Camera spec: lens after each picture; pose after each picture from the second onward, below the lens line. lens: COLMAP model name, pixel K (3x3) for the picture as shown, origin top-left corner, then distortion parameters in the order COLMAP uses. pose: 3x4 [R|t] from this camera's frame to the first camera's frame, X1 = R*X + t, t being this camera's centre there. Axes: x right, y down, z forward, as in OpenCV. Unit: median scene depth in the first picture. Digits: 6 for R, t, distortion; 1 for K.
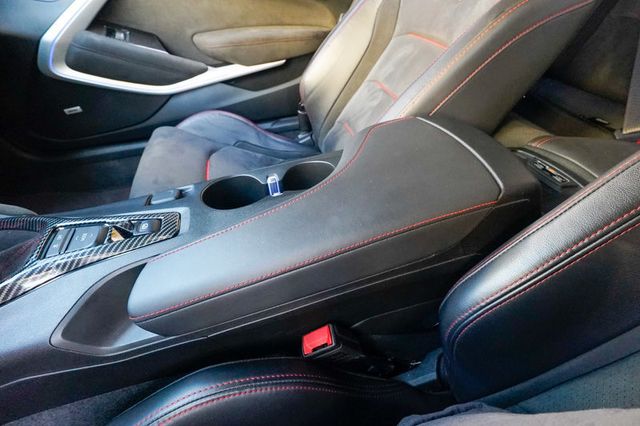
lens RADIAL K [[294.6, 0, 319.0], [0, 294.6, 215.7], [0, 0, 1]] dist [-0.017672, 0.009408]
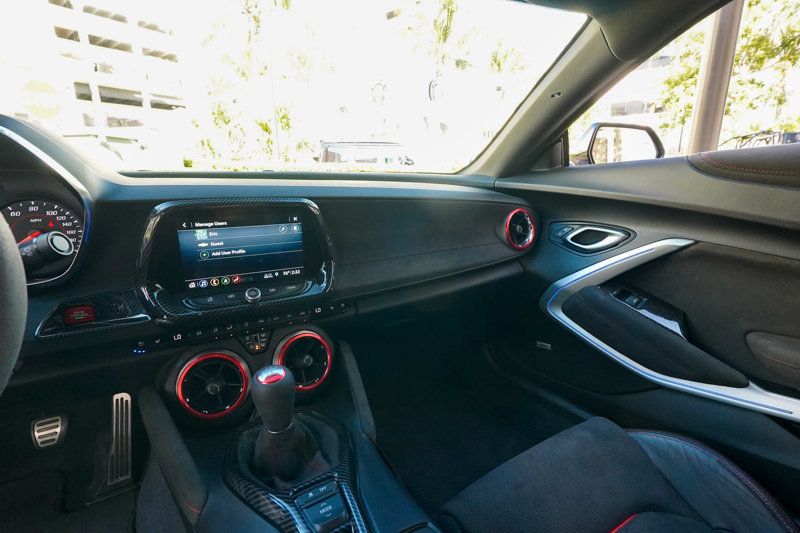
lens RADIAL K [[368.2, 0, 397.9], [0, 368.2, 269.5], [0, 0, 1]] dist [-0.017672, 0.009408]
pose [[0.277363, 0.216355, -0.936088, 0.053163], [-0.640465, 0.767889, -0.012290, -0.231633], [0.716152, 0.602940, 0.351552, 0.123153]]
